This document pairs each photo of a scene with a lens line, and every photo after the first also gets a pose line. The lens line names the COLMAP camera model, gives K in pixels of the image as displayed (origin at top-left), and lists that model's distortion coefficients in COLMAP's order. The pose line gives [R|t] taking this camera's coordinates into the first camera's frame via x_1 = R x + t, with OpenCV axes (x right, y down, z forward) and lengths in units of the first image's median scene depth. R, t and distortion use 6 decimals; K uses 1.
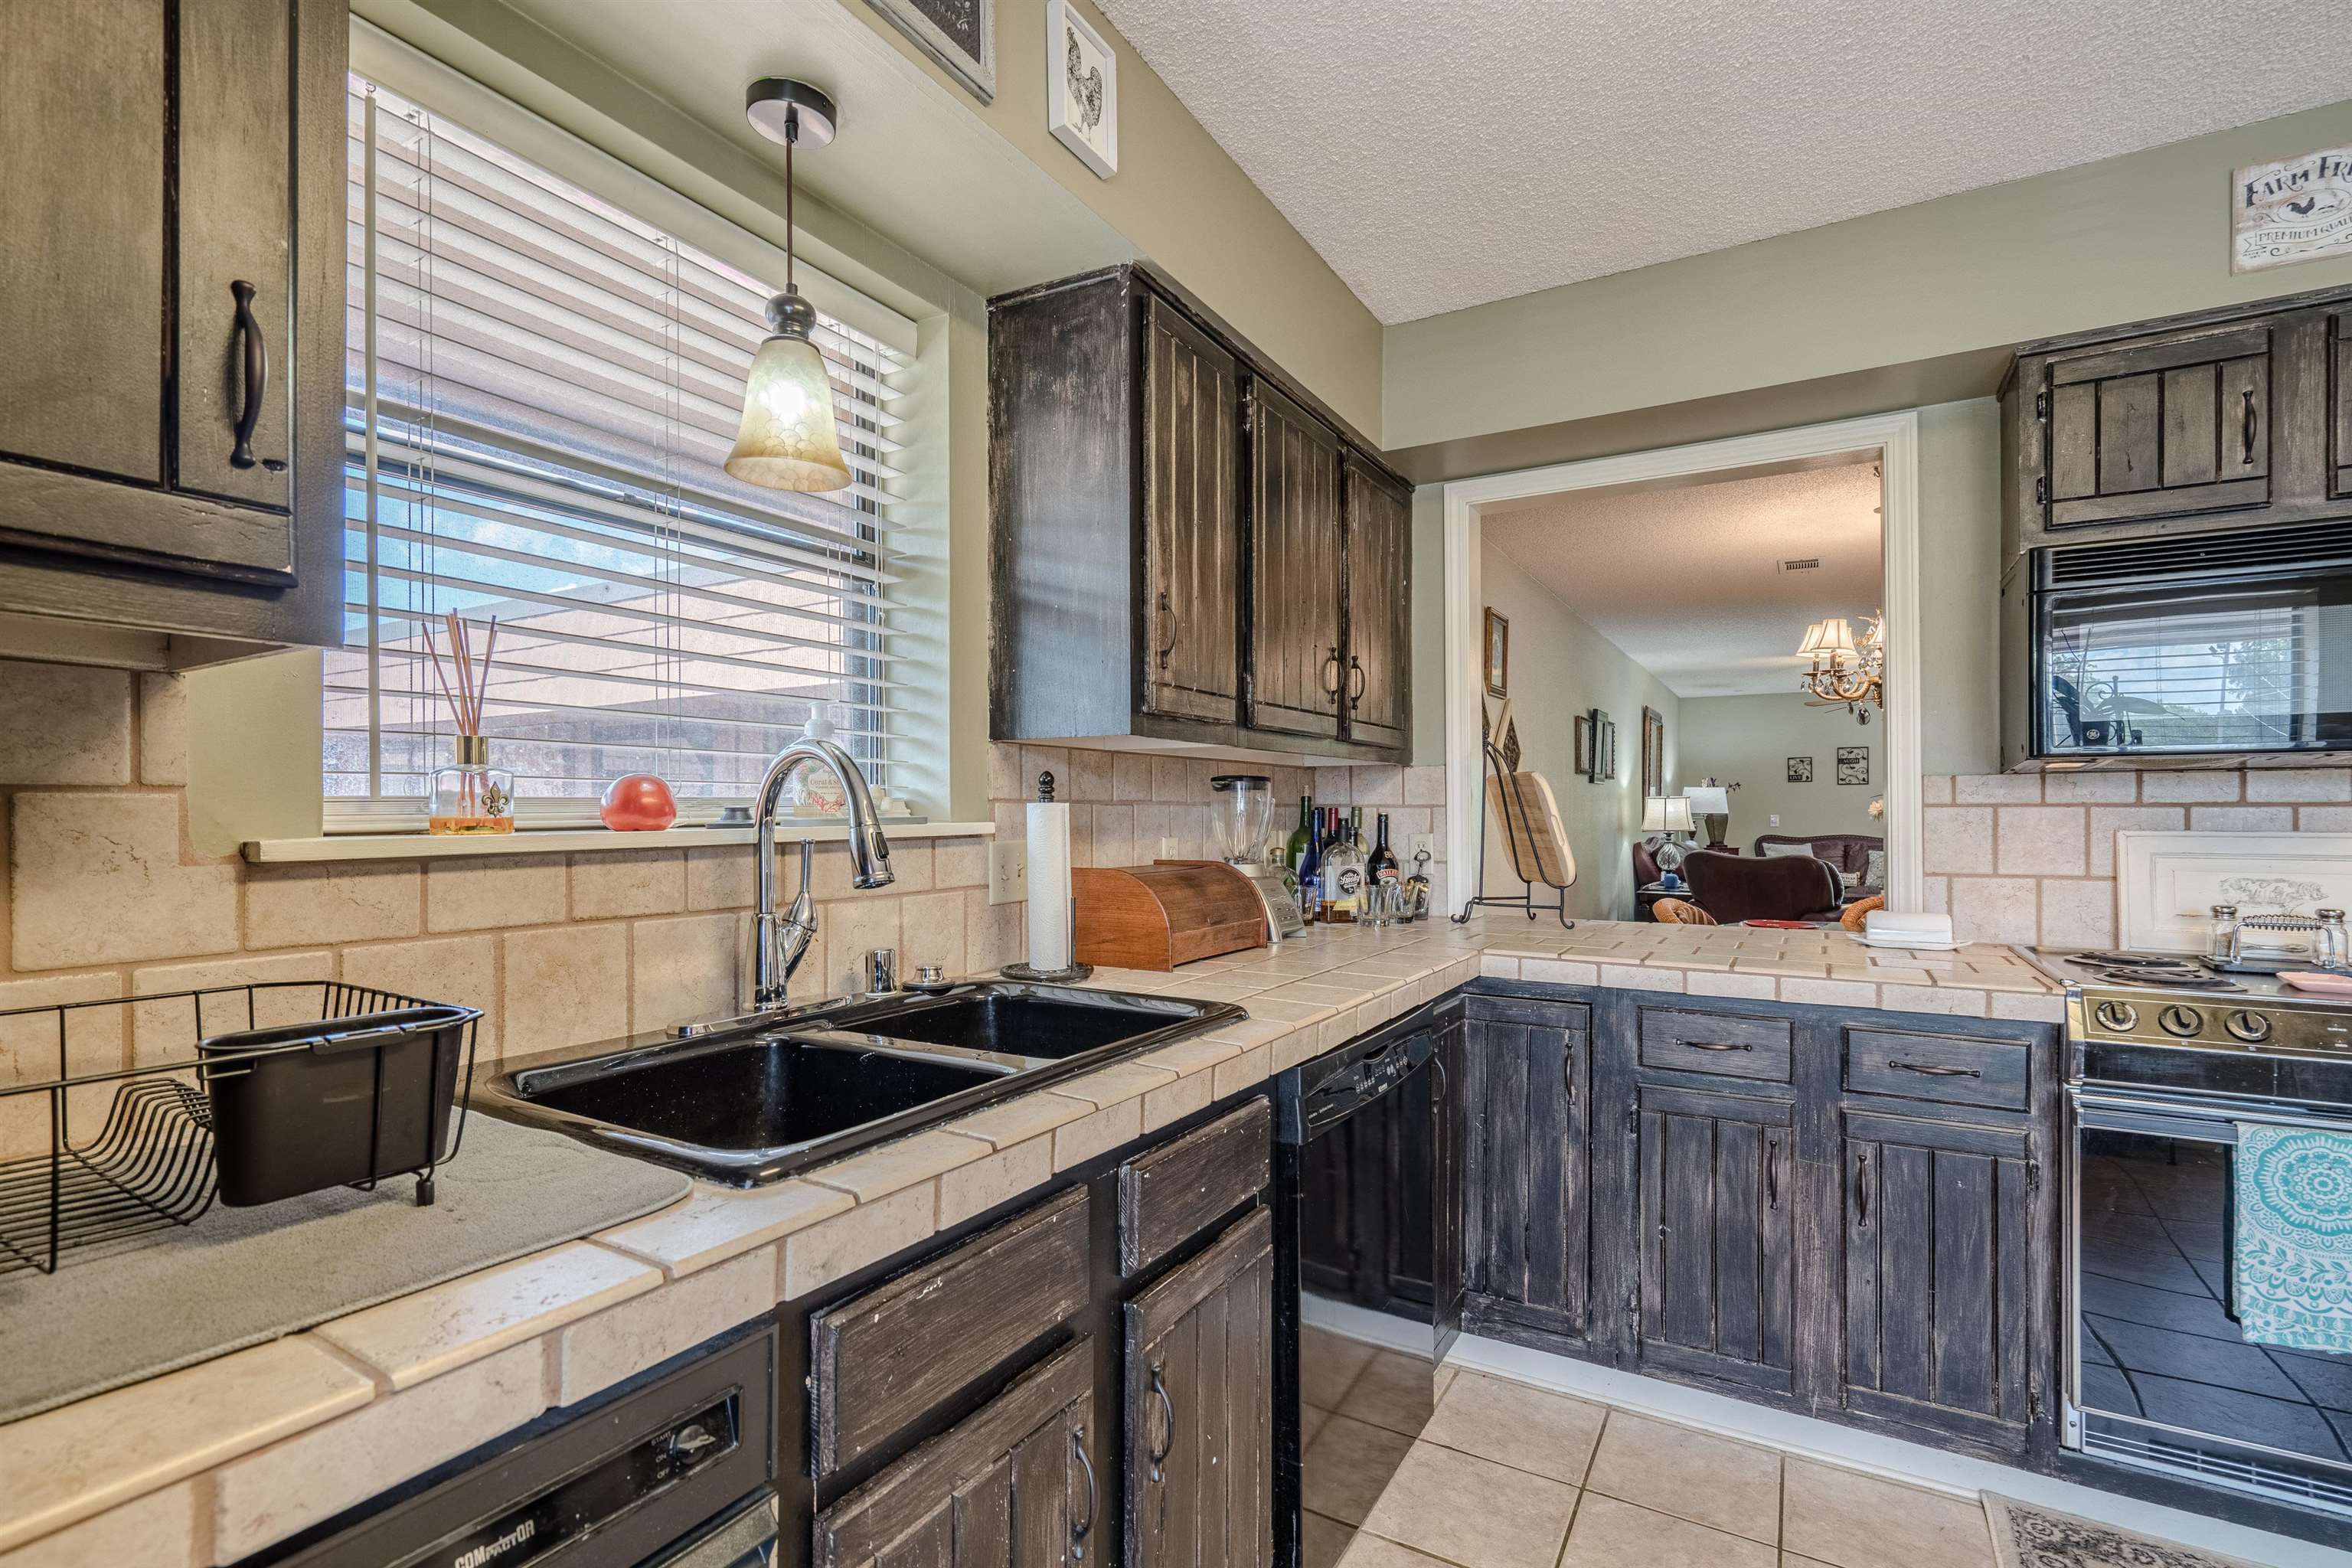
lens RADIAL K [[1068.9, 0, 1142.5], [0, 1068.9, 813.8], [0, 0, 1]] dist [-0.008781, 0.003616]
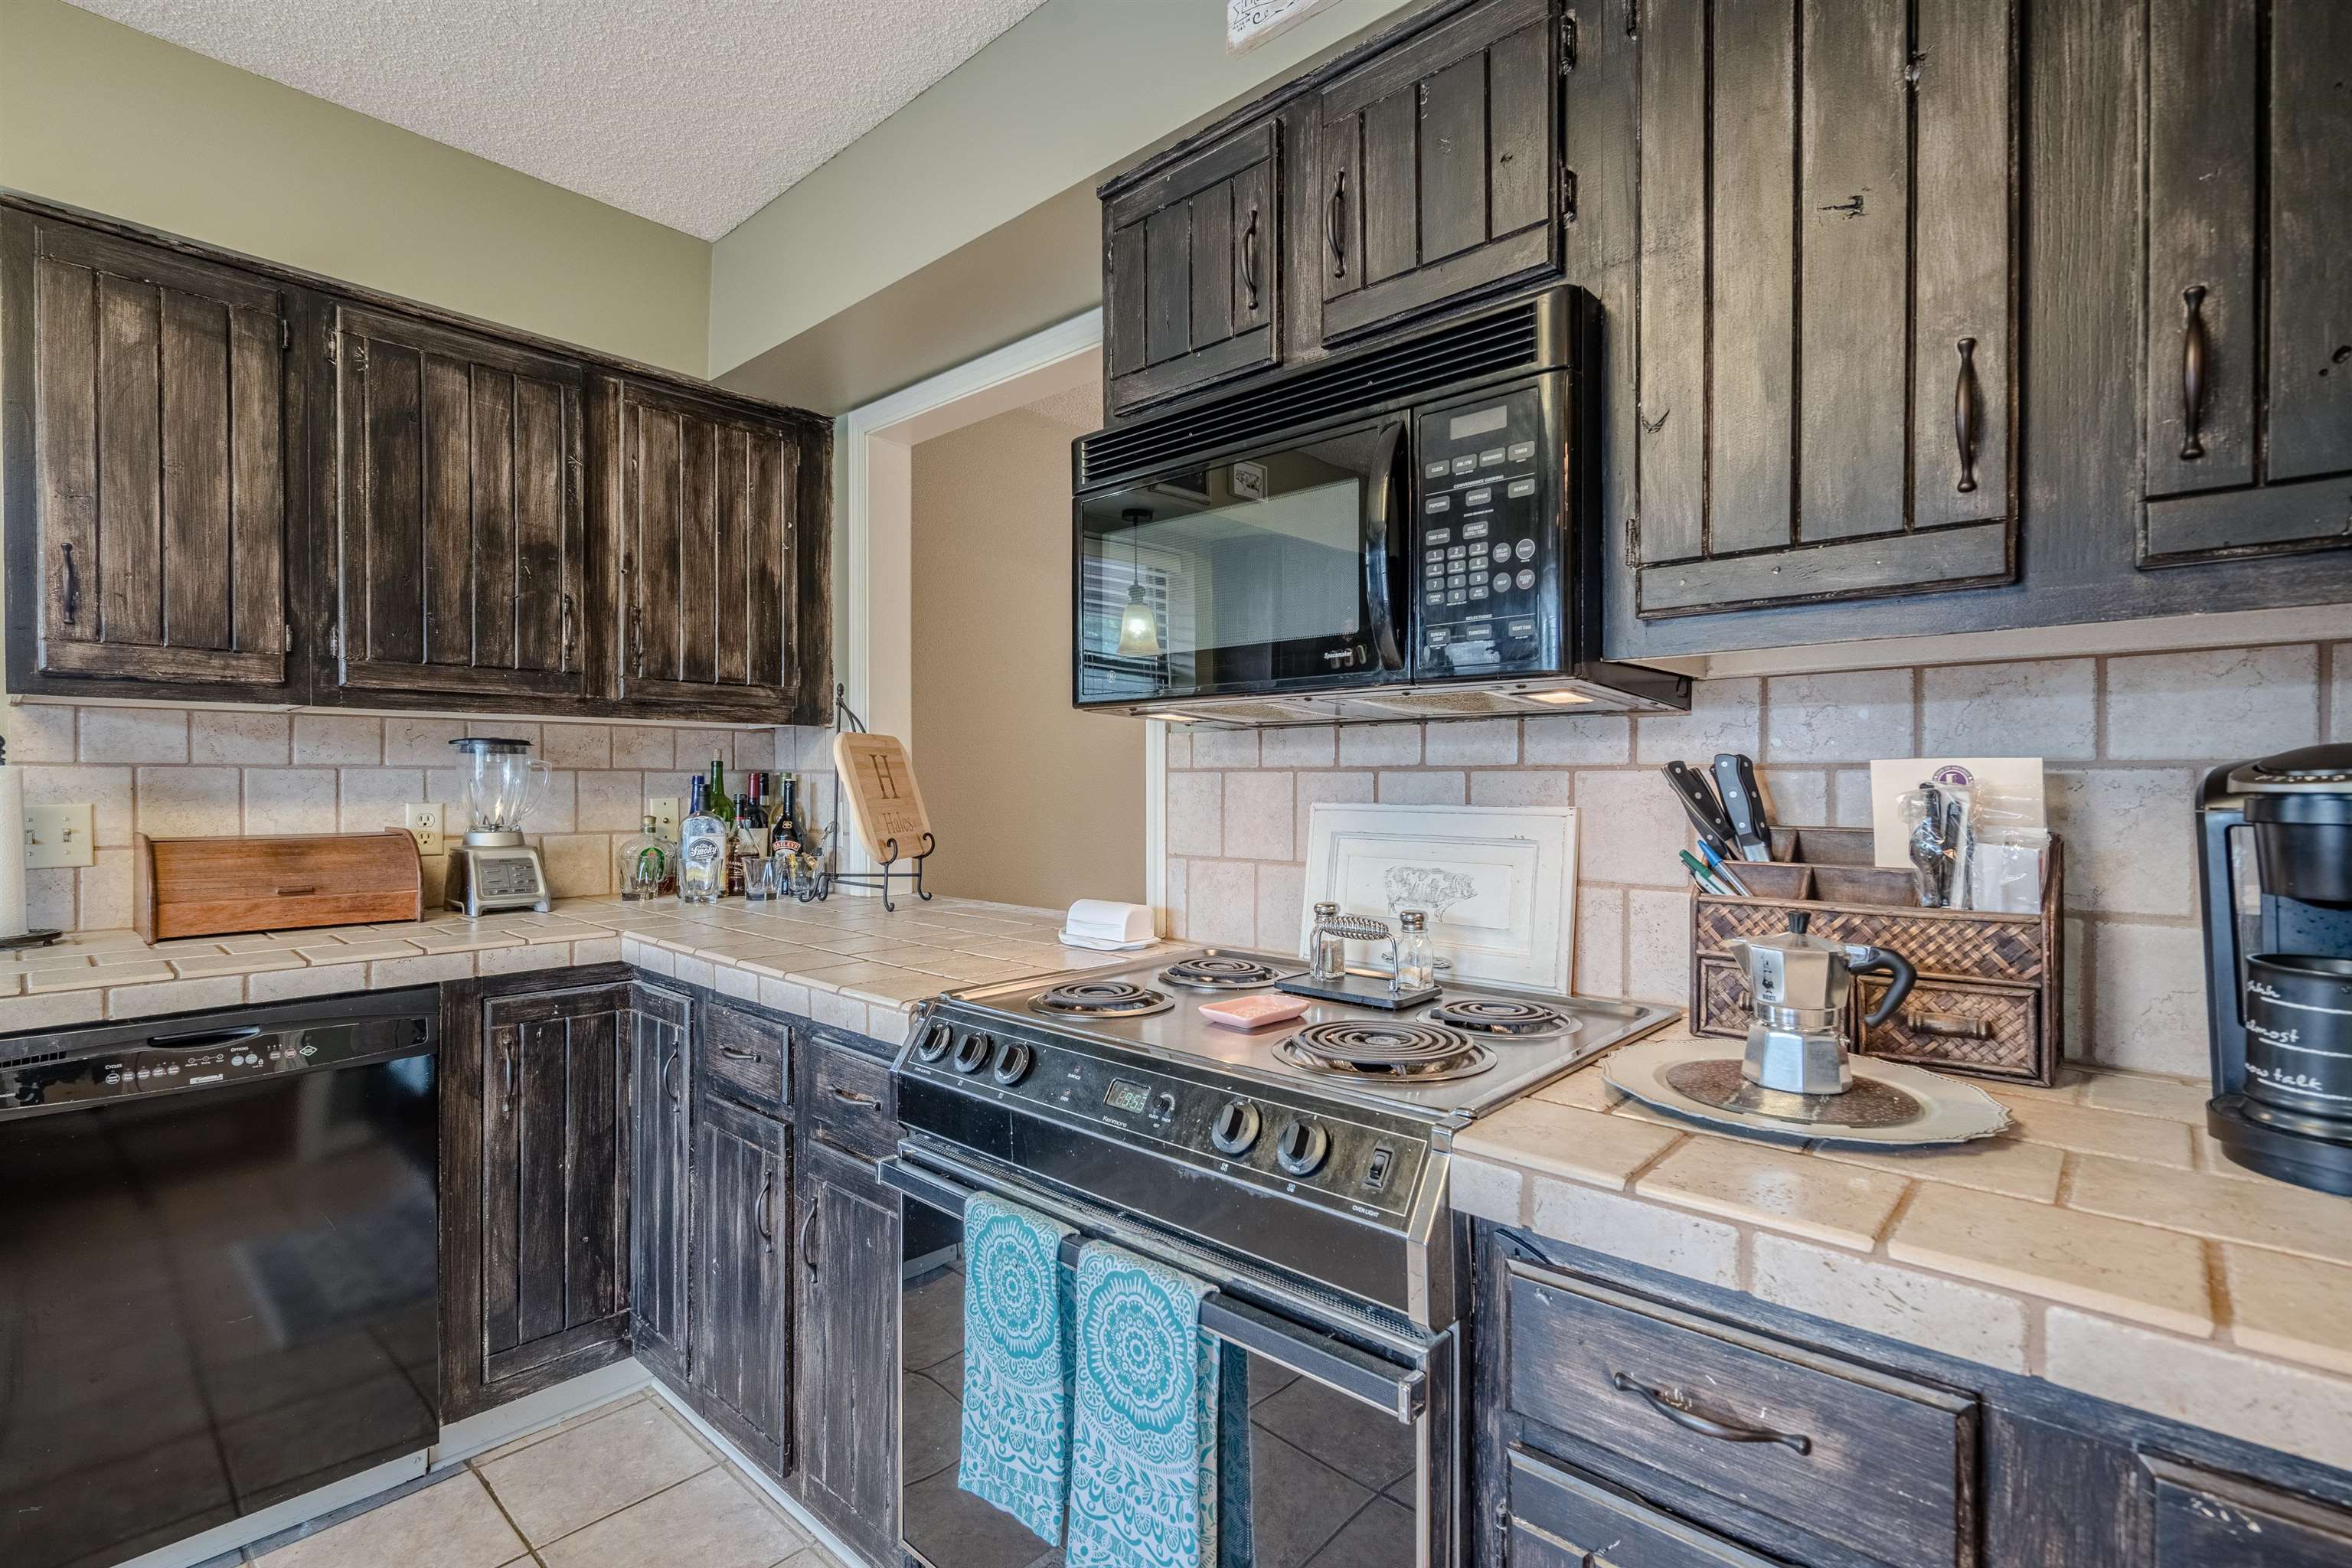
lens RADIAL K [[1068.9, 0, 1178.1], [0, 1068.9, 791.0], [0, 0, 1]] dist [-0.008781, 0.003616]
pose [[0.982315, 0.004597, -0.187177, 0.989803], [-0.002895, 0.999952, 0.009366, 0.000421], [0.187211, -0.008658, 0.982282, 0.222673]]
